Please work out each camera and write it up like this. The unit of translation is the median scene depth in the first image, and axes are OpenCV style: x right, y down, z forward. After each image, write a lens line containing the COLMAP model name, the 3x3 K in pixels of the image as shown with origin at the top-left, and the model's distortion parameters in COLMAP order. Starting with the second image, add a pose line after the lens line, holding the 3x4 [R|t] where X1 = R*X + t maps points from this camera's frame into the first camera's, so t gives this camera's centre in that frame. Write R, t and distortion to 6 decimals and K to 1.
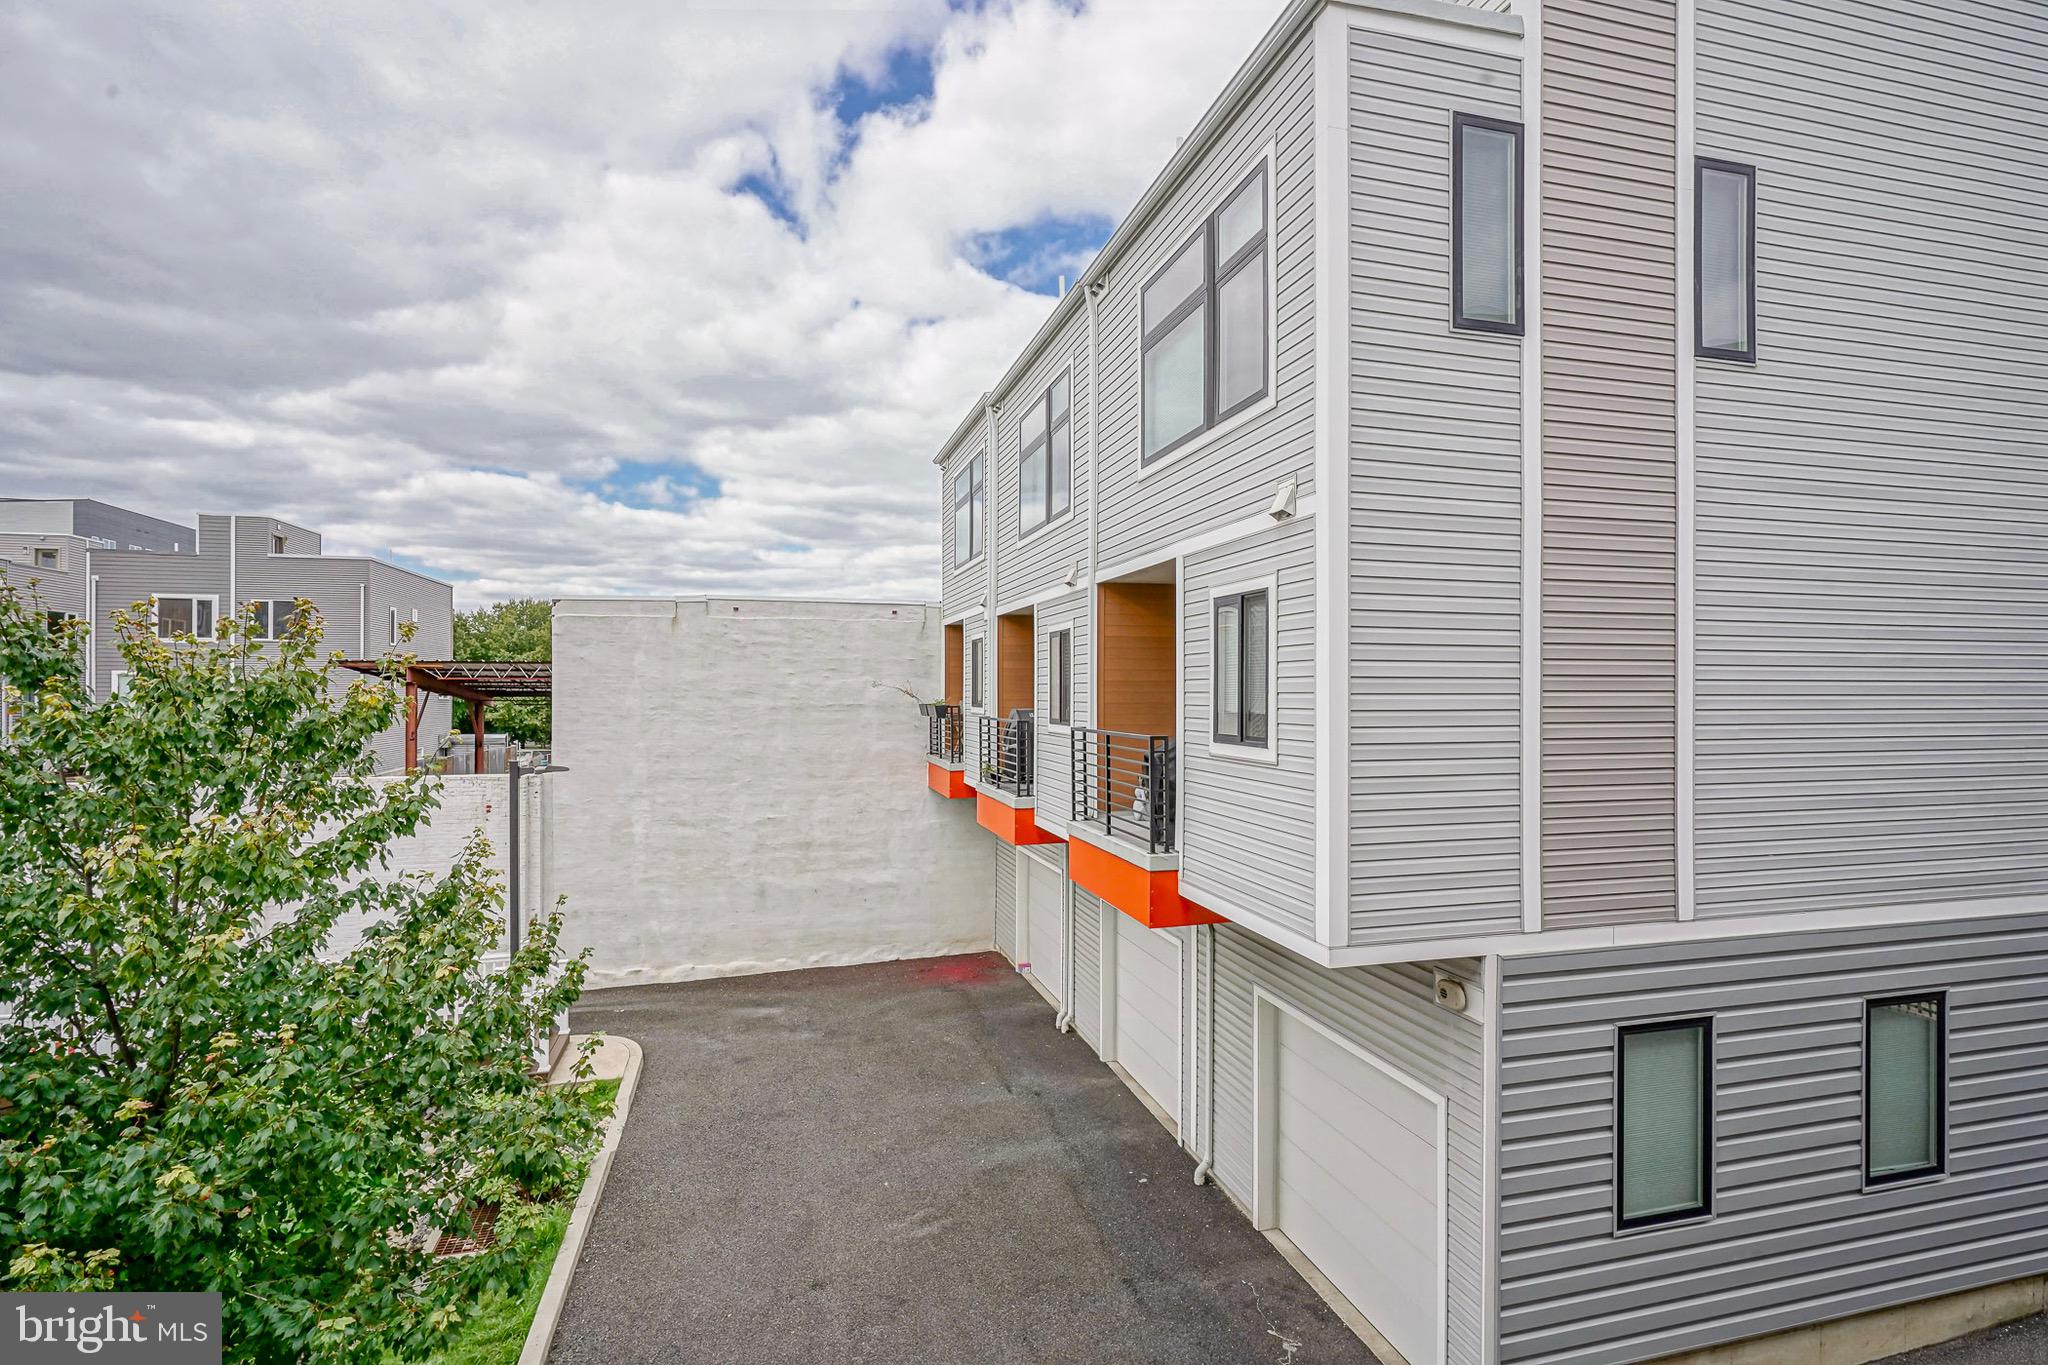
lens RADIAL K [[970.2, 0, 1024.0], [0, 970.2, 682.5], [0, 0, 1]] dist [-0.009751, -0.000799]
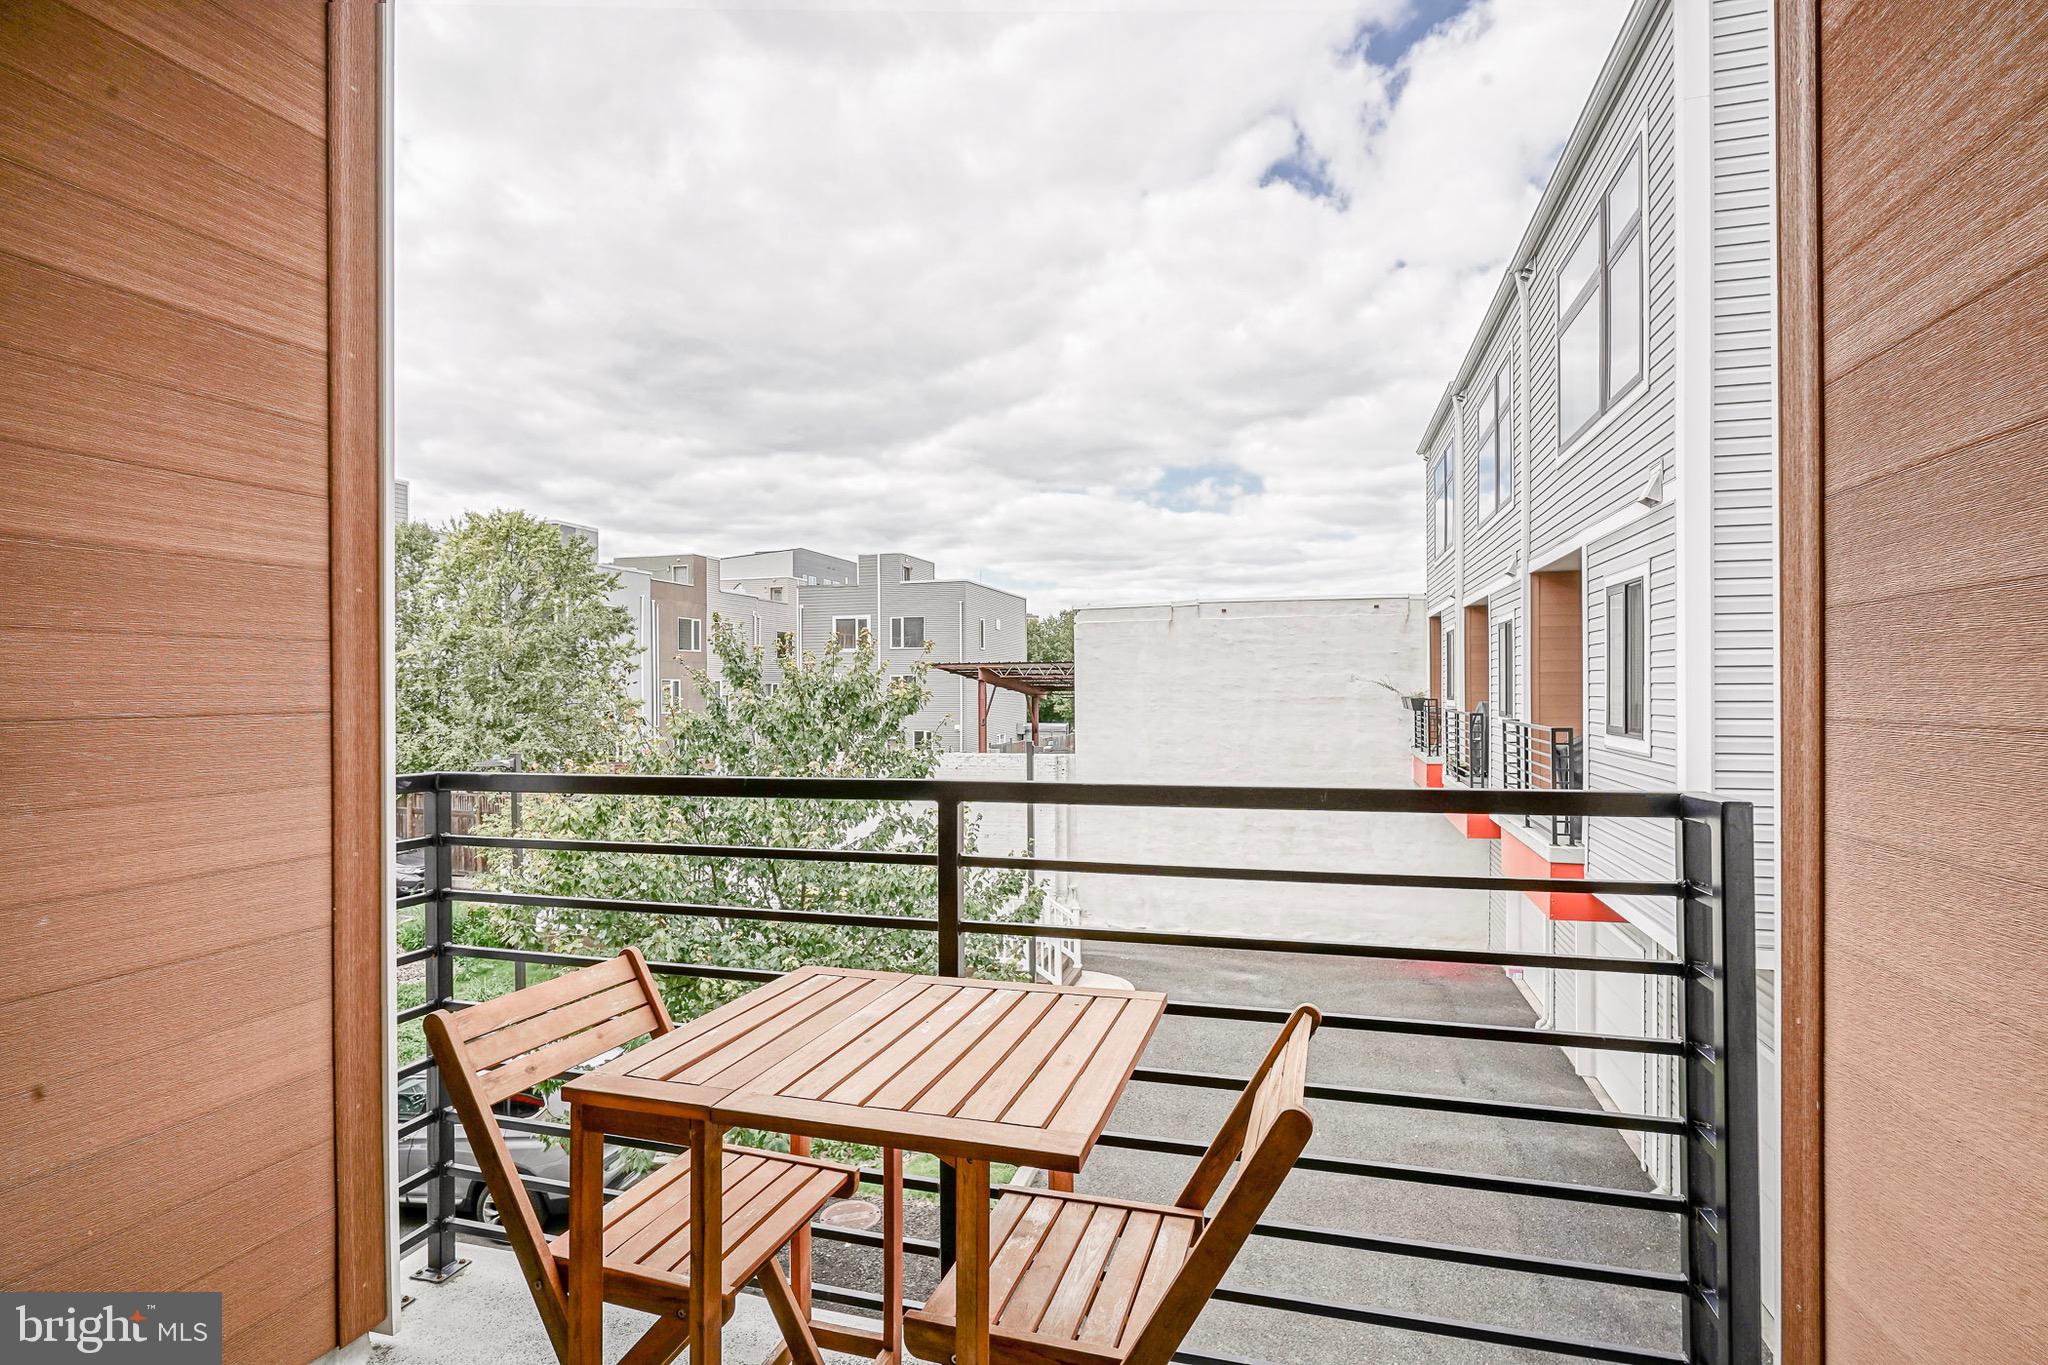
lens RADIAL K [[970.2, 0, 1024.0], [0, 970.2, 682.5], [0, 0, 1]] dist [-0.009751, -0.000799]
pose [[0.854806, -0.008179, -0.518884, 0.087114], [0.011666, 0.999926, 0.003456, -0.000437], [0.518817, -0.009007, 0.854838, -0.063240]]
